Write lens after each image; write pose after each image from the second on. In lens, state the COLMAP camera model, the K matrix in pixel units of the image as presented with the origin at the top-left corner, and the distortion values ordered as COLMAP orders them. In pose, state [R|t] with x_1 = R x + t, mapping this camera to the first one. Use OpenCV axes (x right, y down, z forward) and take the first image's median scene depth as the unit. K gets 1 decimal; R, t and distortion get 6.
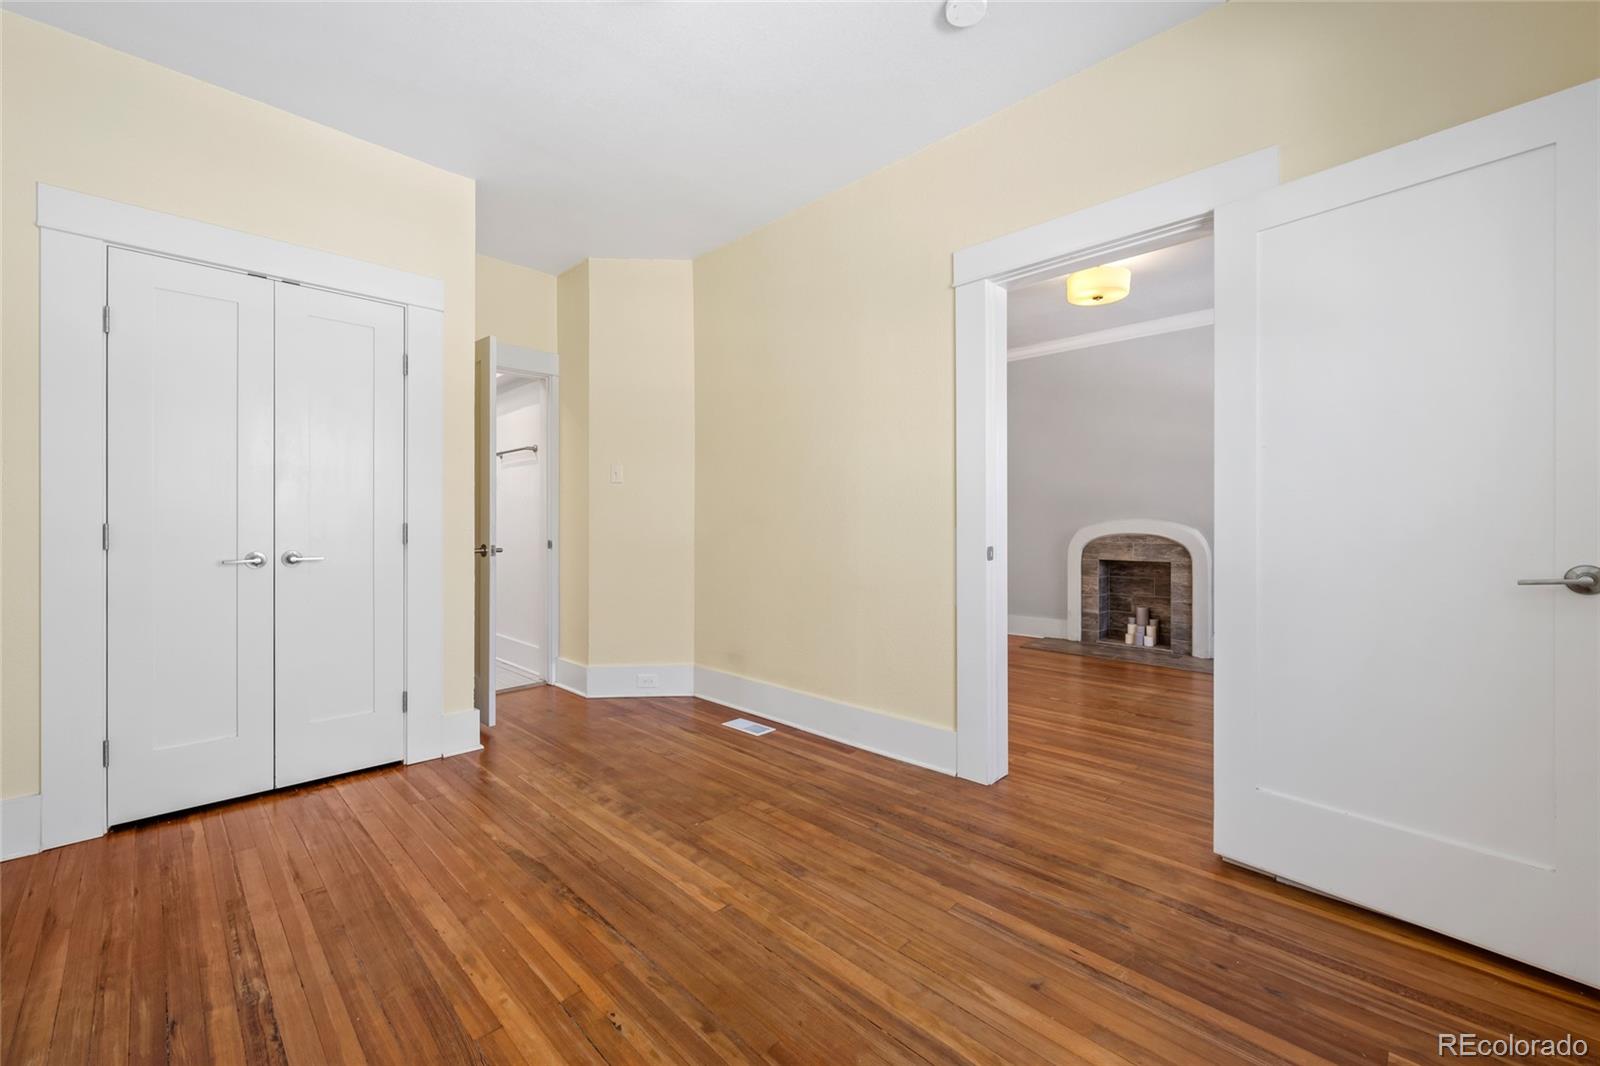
lens RADIAL K [[645.8, 0, 795.2], [0, 645.8, 525.8], [0, 0, 1]] dist [-0.001379, 0.000257]
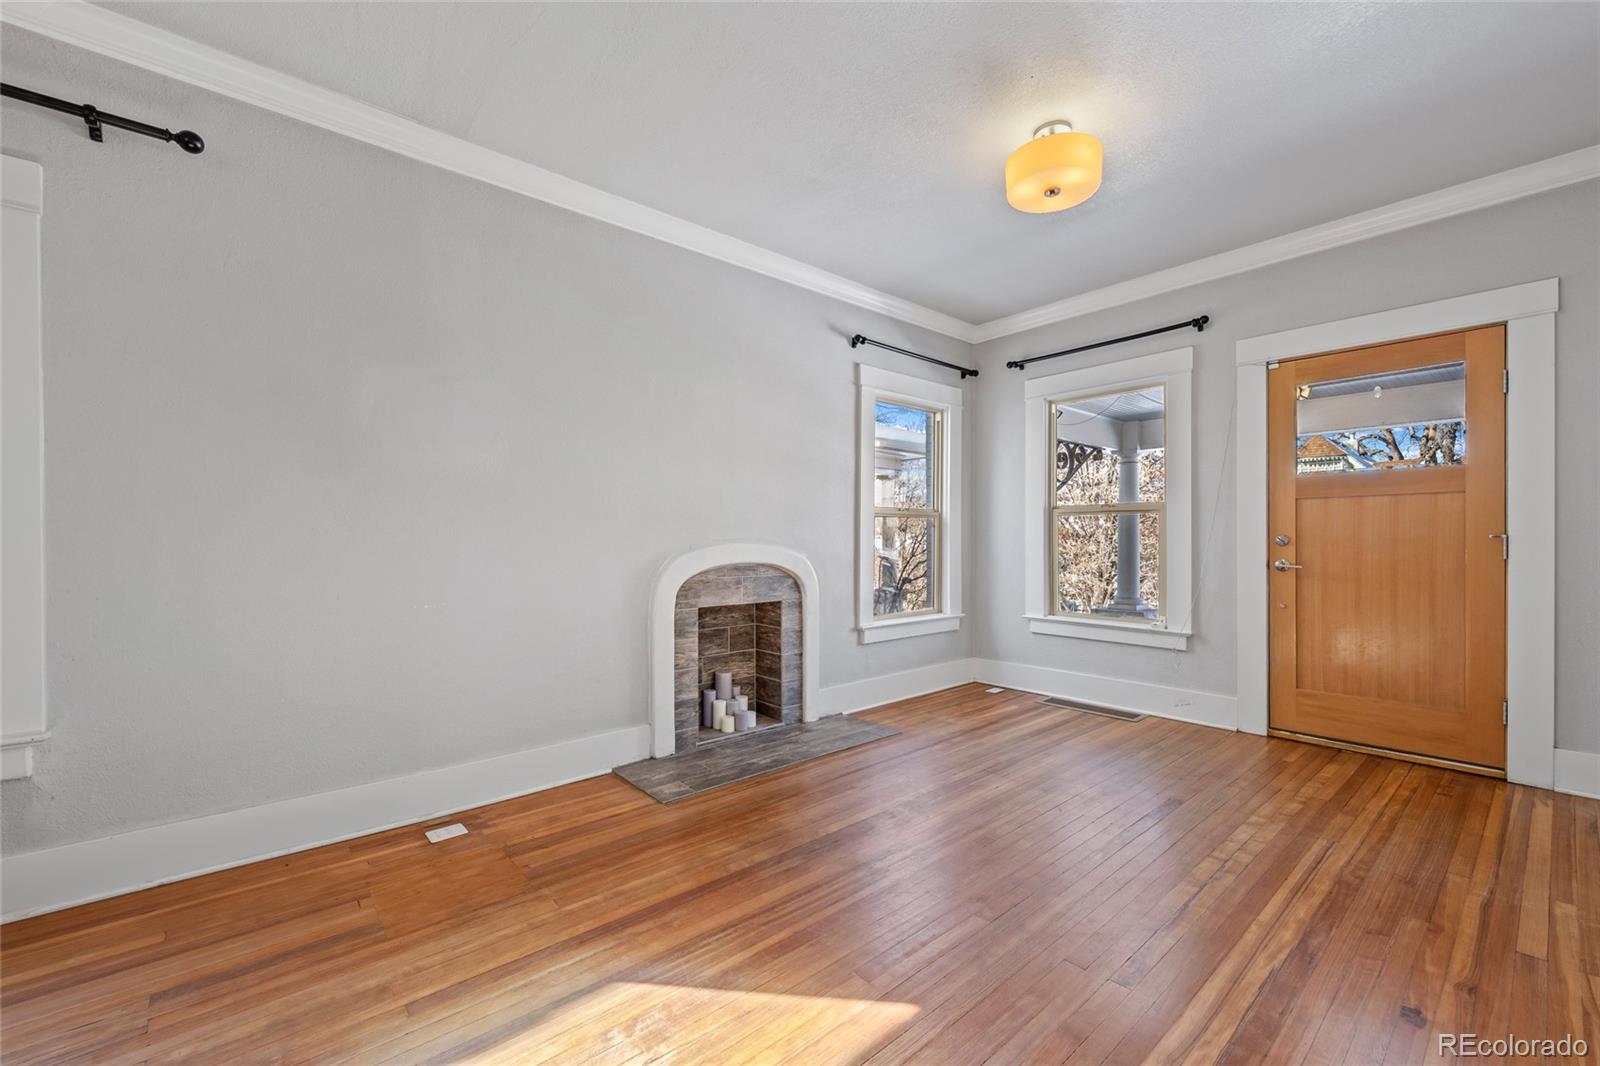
lens RADIAL K [[664.9, 0, 802.3], [0, 664.9, 542.6], [0, 0, 1]] dist [-0.000444, 0.000074]
pose [[0.066648, -0.003786, 0.997769, -0.148207], [0.009925, 0.999946, 0.003131, -0.009954], [-0.997727, 0.009694, 0.066682, 0.881811]]
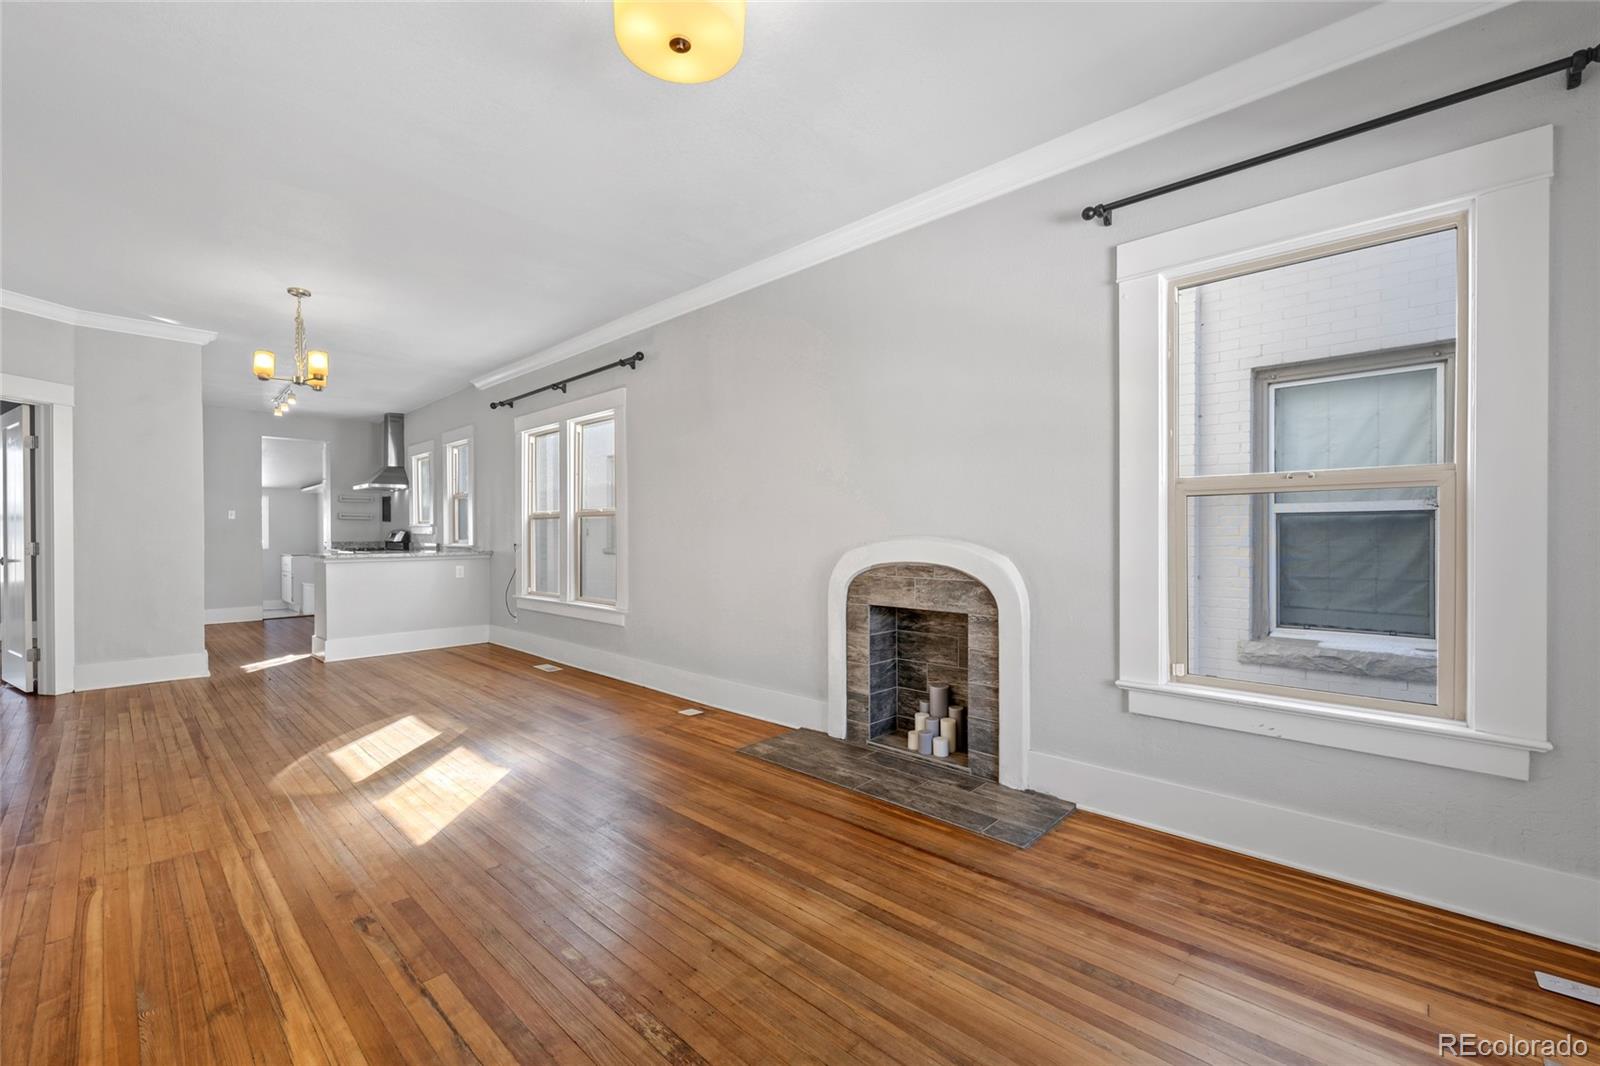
lens RADIAL K [[662.9, 0, 774.6], [0, 662.9, 536.4], [0, 0, 1]] dist [0.000018, -0.000010]
pose [[0.999980, -0.000765, 0.006314, 0.388045], [0.000778, 0.999998, -0.001982, -0.010007], [-0.006312, 0.001986, 0.999978, 0.396641]]
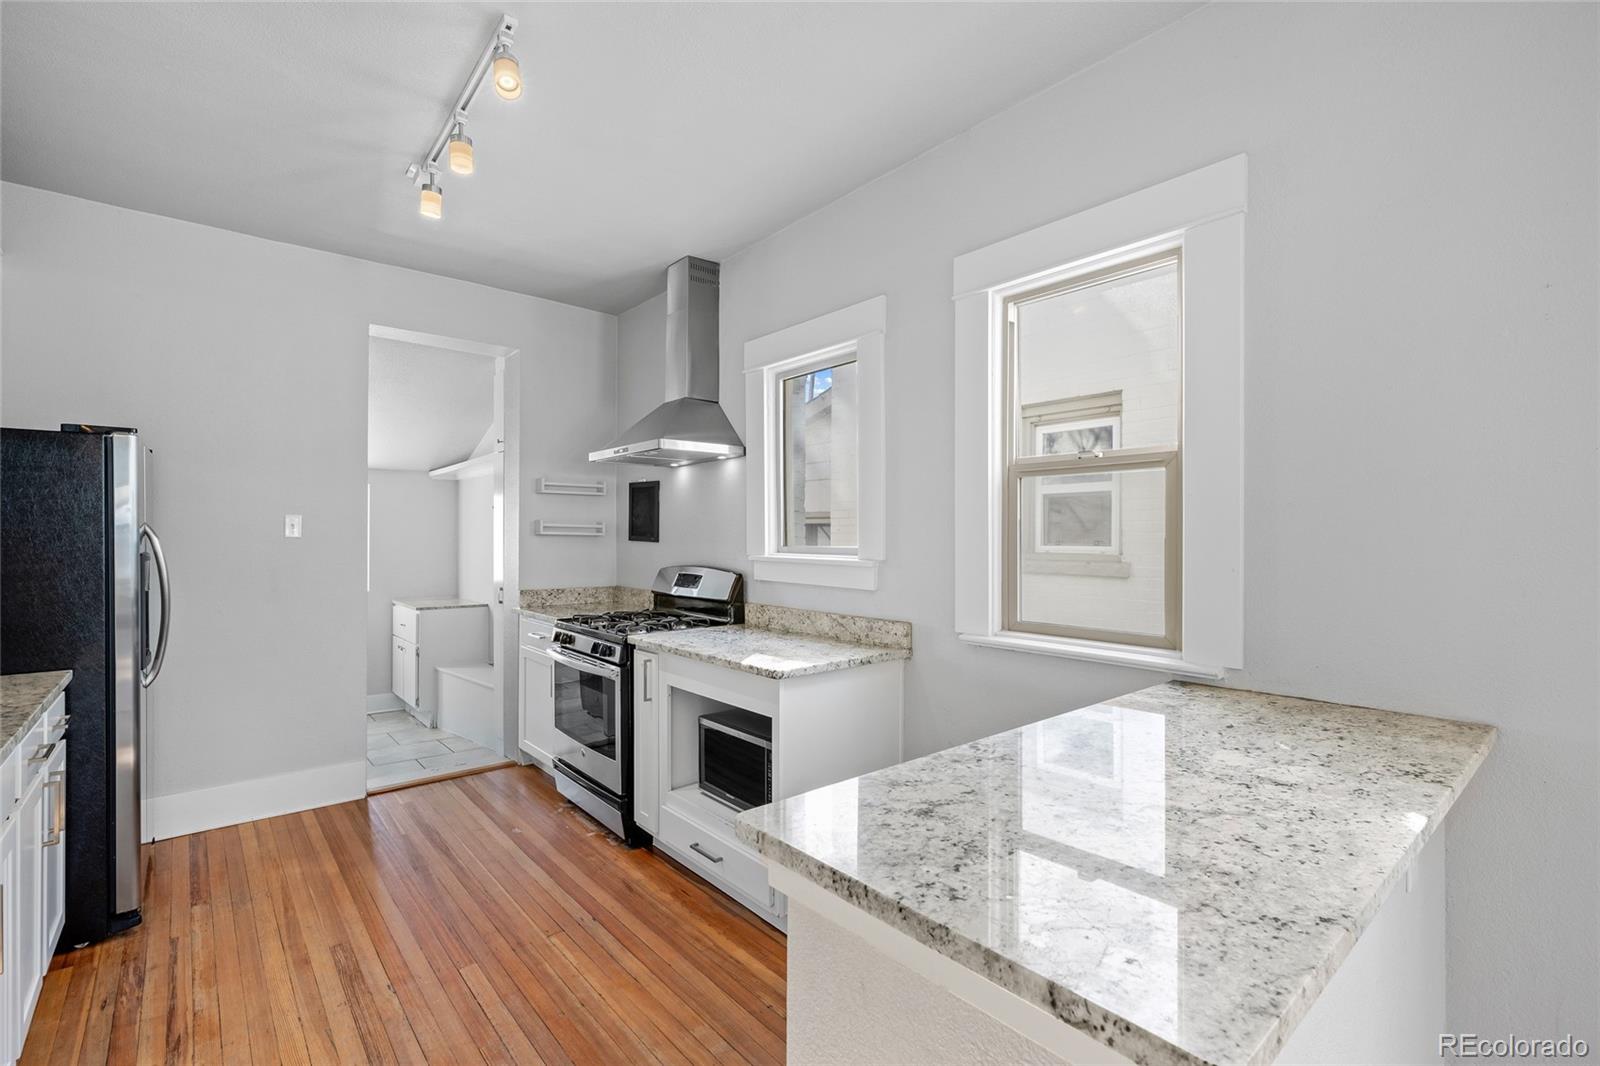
lens RADIAL K [[722.4, 0, 804.6], [0, 722.4, 529.8], [0, 0, 1]] dist [-0.003351, -0.000310]
pose [[0.996751, 0.001112, -0.080535, -0.374637], [-0.002324, 0.999885, -0.014961, -0.054303], [0.080509, 0.015099, 0.996639, 1.361861]]
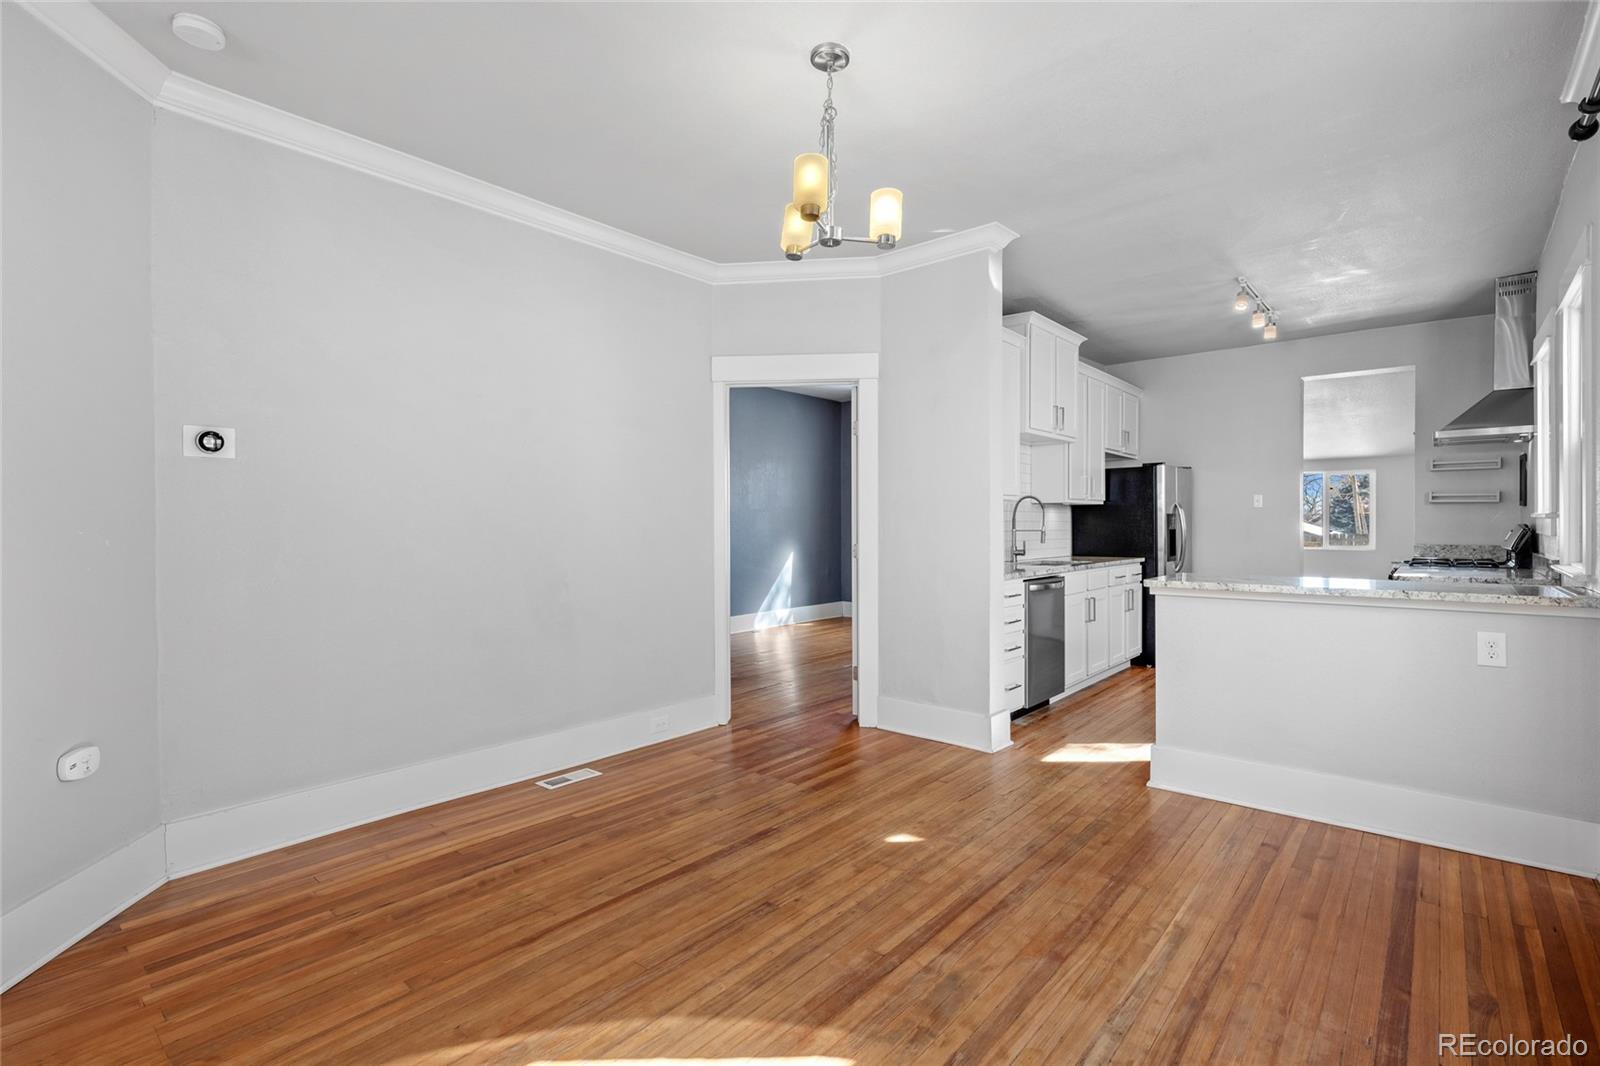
lens RADIAL K [[758.6, 0, 799.8], [0, 758.6, 529.7], [0, 0, 1]] dist [-0.002397, 0.000100]
pose [[0.086423, 0.011749, -0.996189, 0.274231], [-0.003929, 0.999927, 0.011453, -0.030783], [0.996251, 0.002925, 0.086463, 1.123312]]
